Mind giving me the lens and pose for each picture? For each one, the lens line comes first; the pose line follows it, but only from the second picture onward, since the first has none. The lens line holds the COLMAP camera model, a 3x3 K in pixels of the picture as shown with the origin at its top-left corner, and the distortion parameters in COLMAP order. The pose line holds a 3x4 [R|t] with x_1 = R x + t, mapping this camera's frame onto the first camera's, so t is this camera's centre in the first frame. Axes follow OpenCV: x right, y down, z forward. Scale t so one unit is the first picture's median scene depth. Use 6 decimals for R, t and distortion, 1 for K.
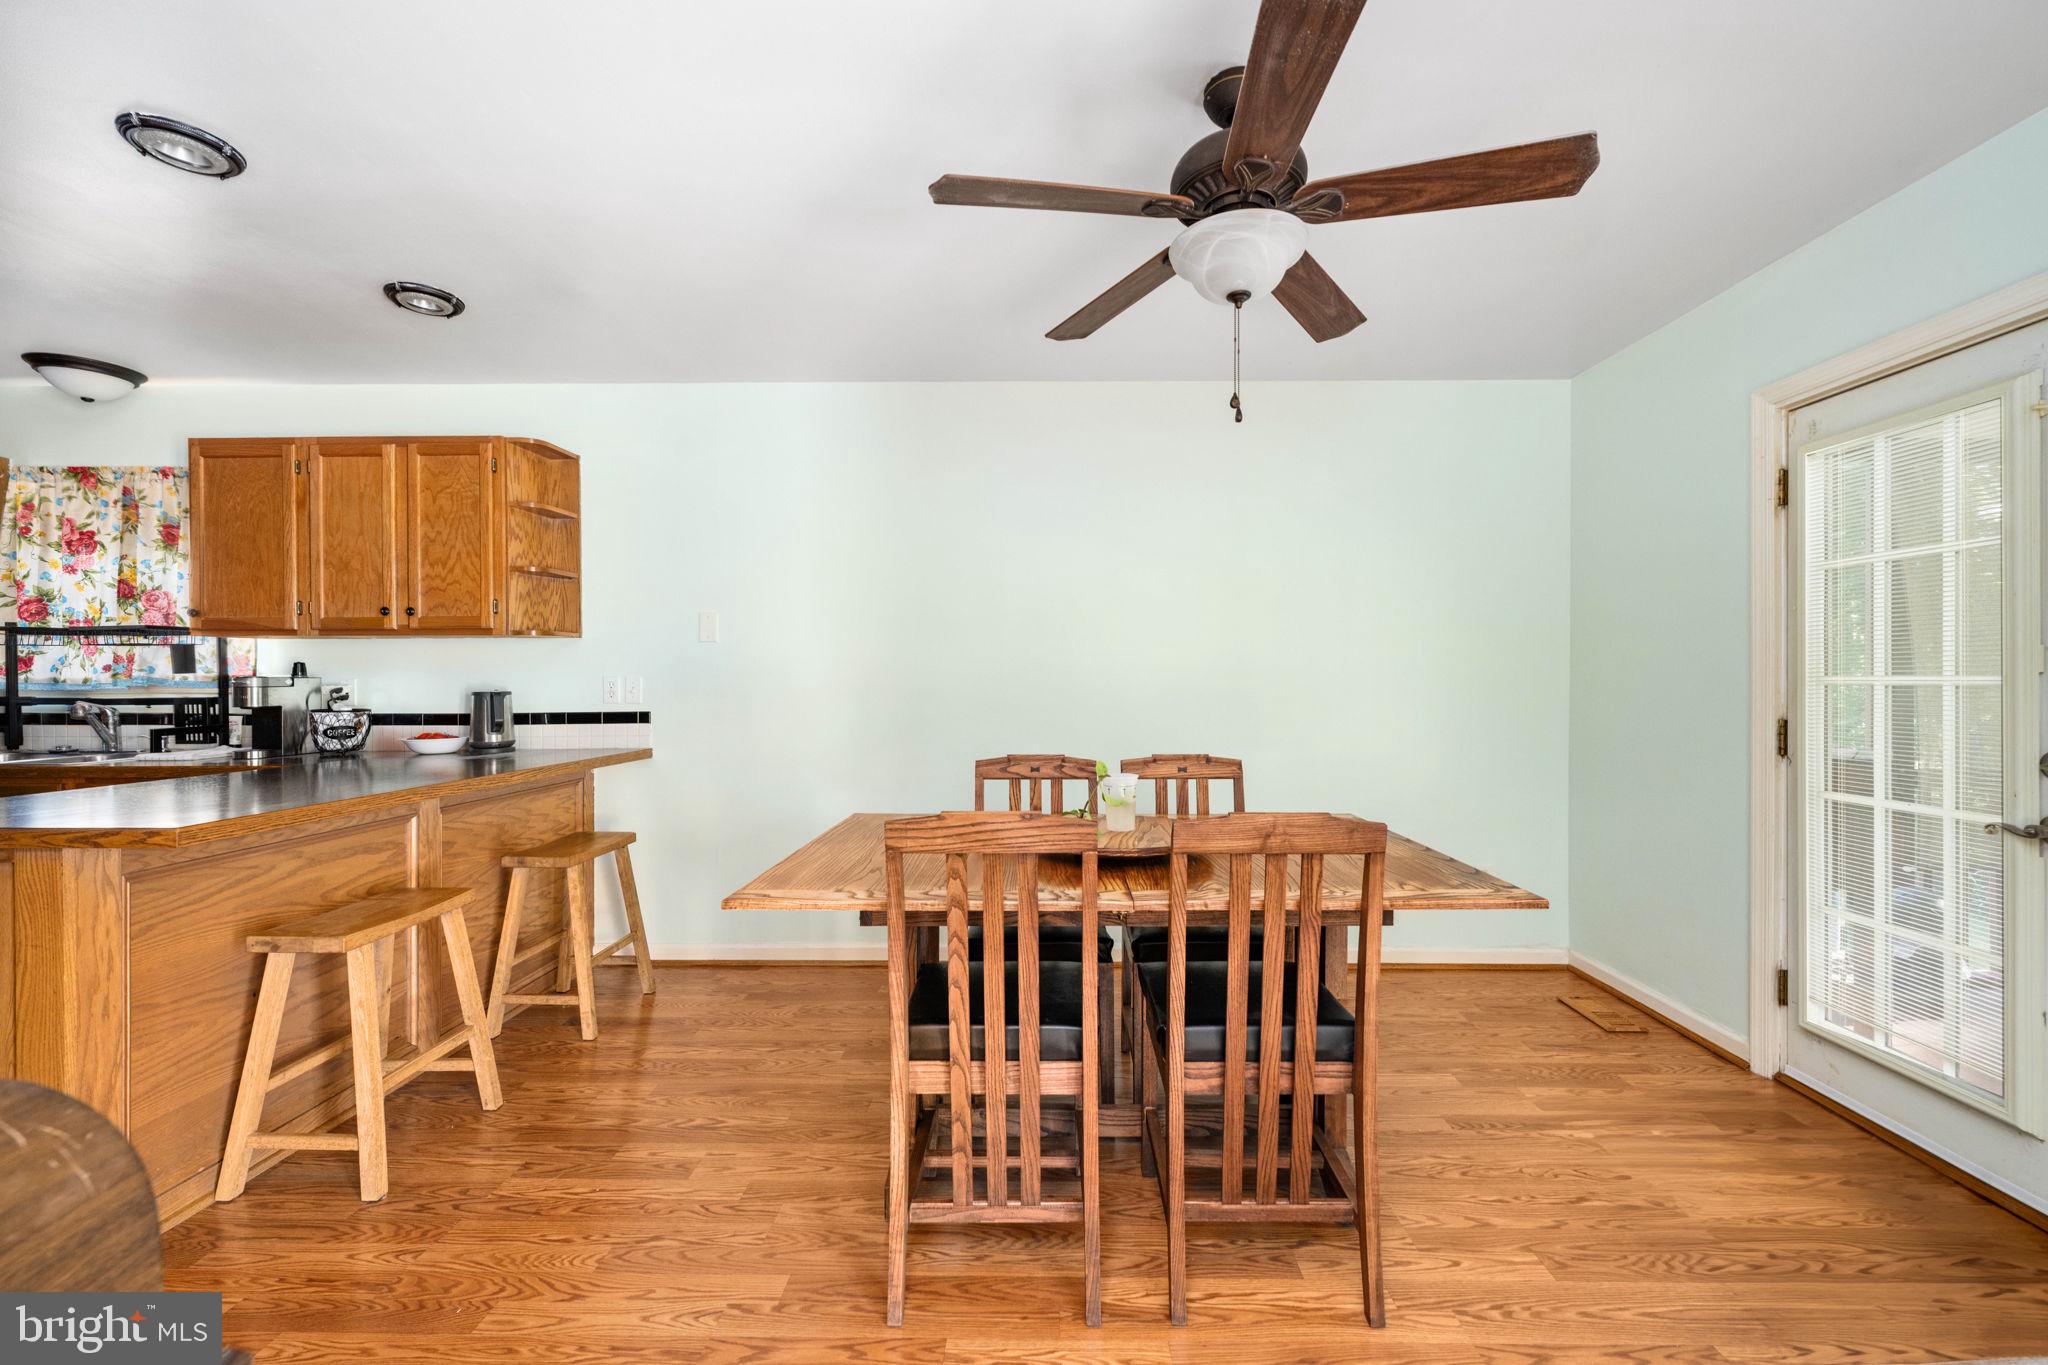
lens RADIAL K [[818.5, 0, 1039.2], [0, 818.5, 677.7], [0, 0, 1]] dist [-0.001317, 0.000172]
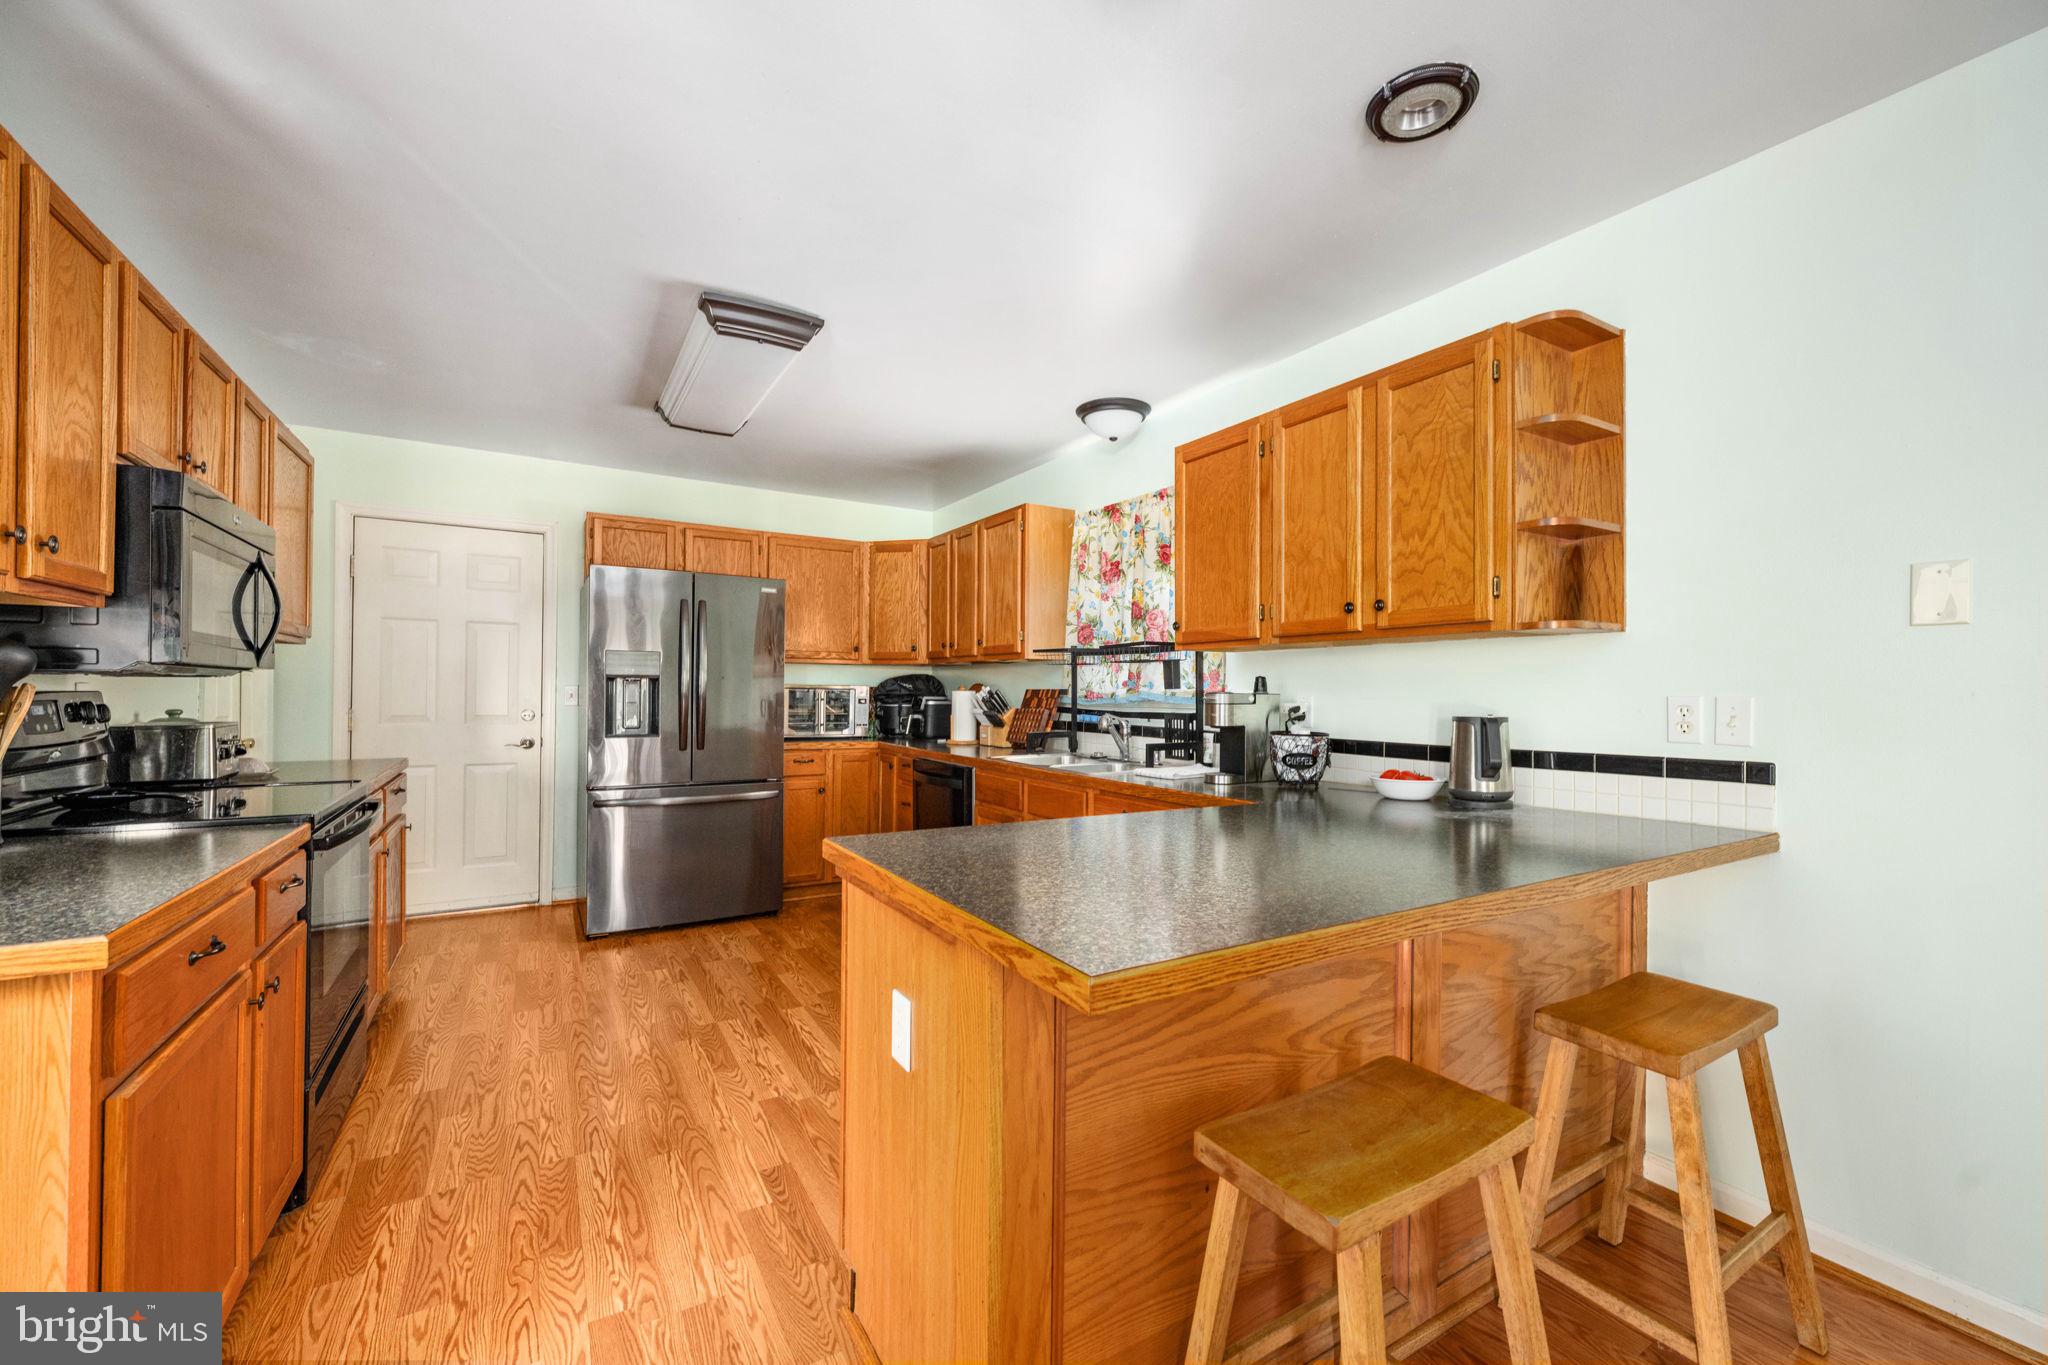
lens RADIAL K [[818.5, 0, 1026.7], [0, 818.5, 687.9], [0, 0, 1]] dist [-0.001317, 0.000172]
pose [[0.532455, 0.002256, -0.846455, -0.306716], [-0.010620, 0.999936, -0.004015, -0.000334], [0.846392, 0.011127, 0.532445, 0.332389]]
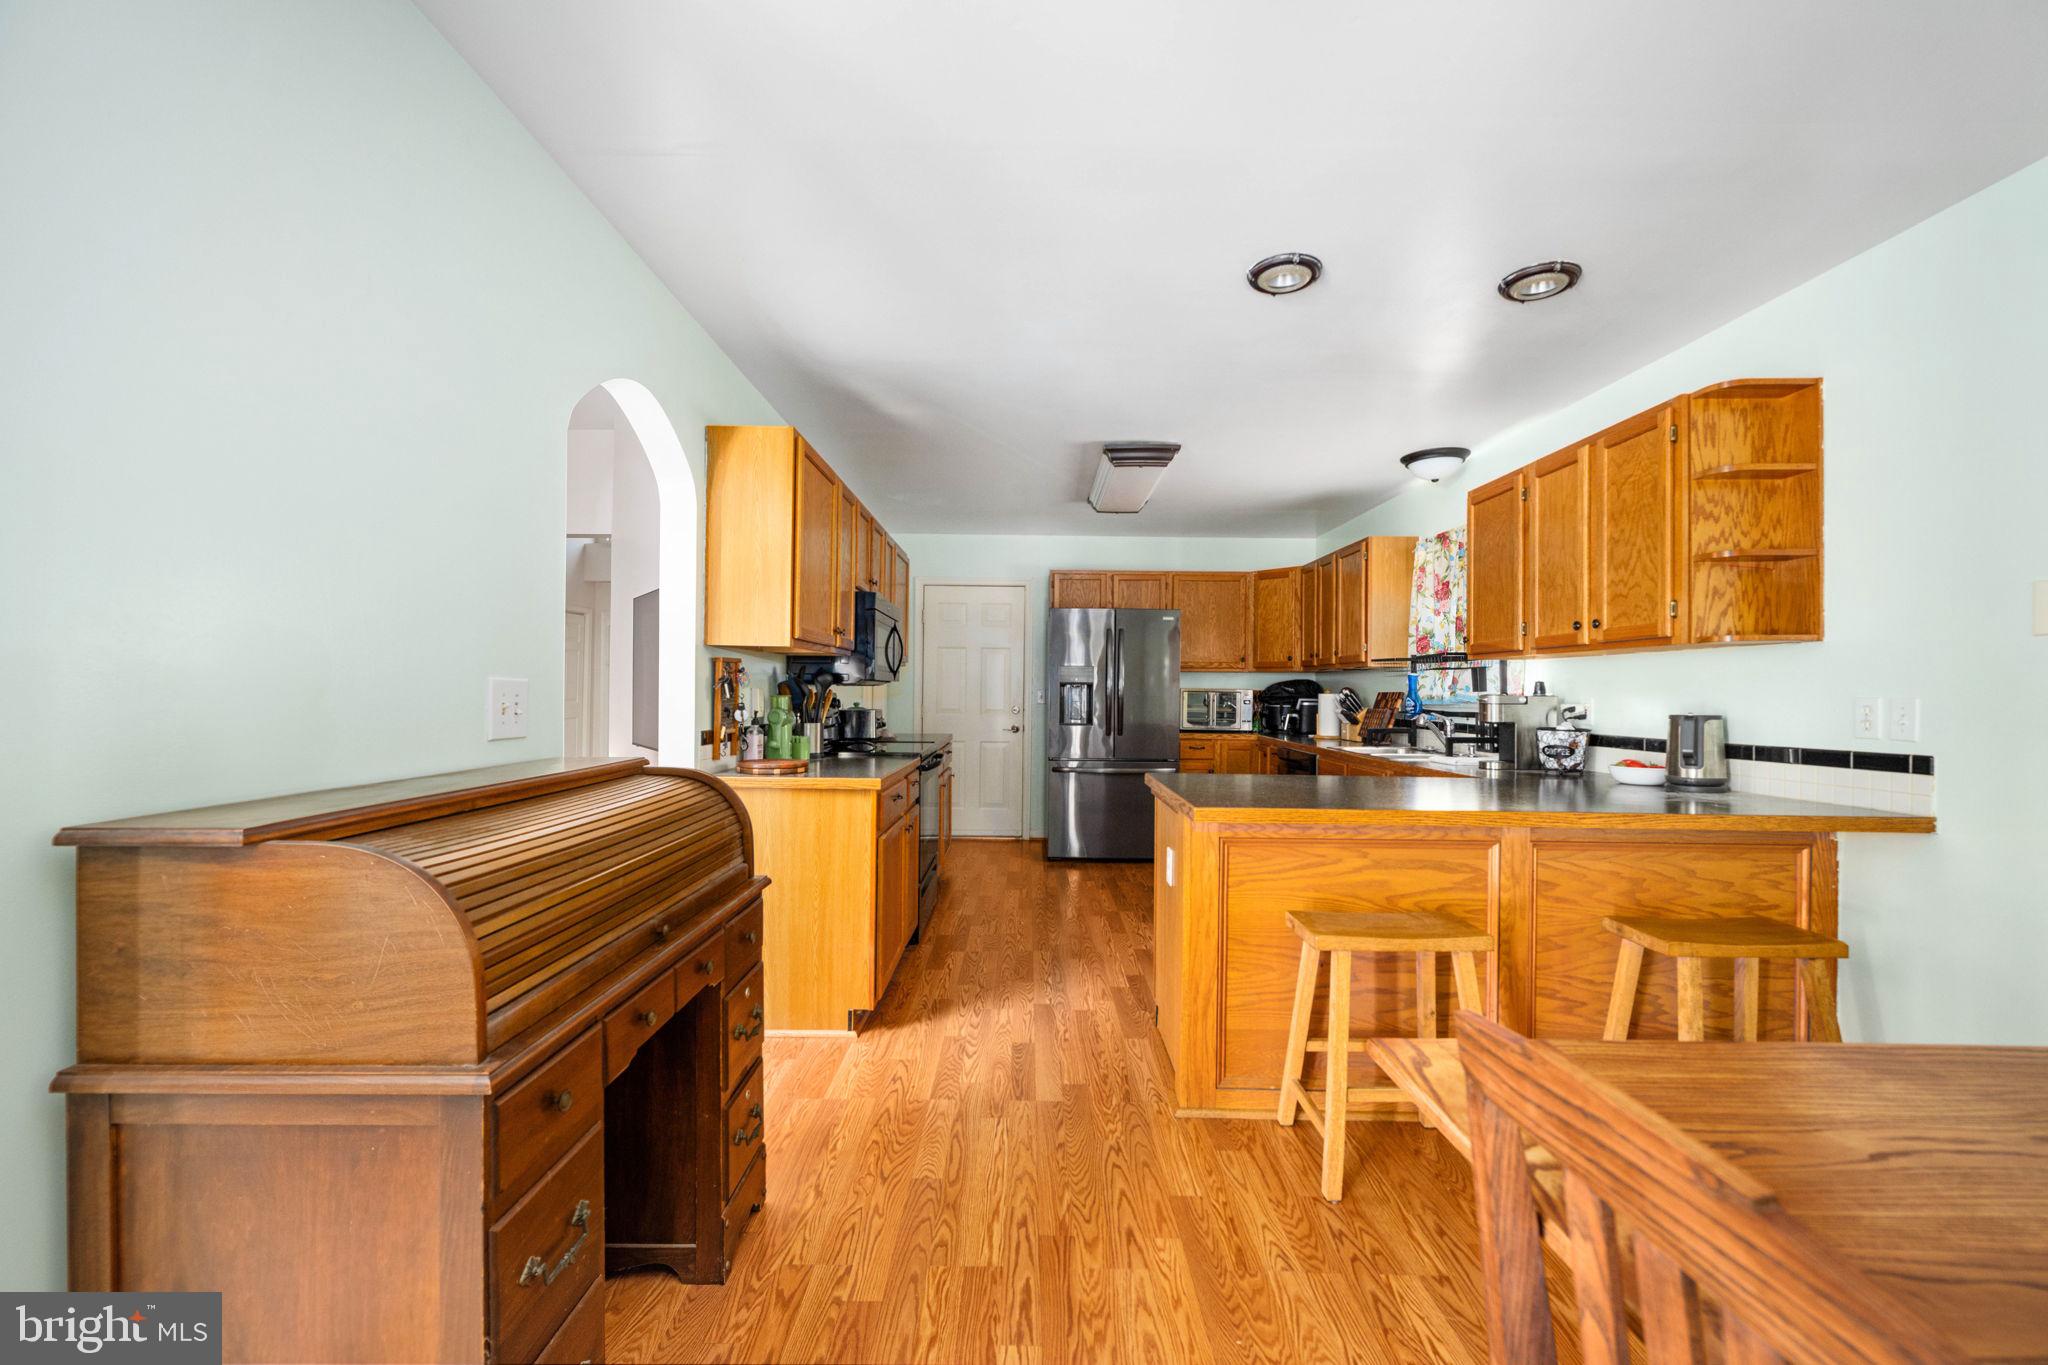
lens RADIAL K [[818.5, 0, 1026.6], [0, 818.5, 689.8], [0, 0, 1]] dist [-0.001317, 0.000172]
pose [[0.019506, 0.000097, -0.999810, 0.124587], [-0.010609, 0.999944, -0.000110, -0.000873], [0.999753, 0.010609, 0.019506, 0.342732]]
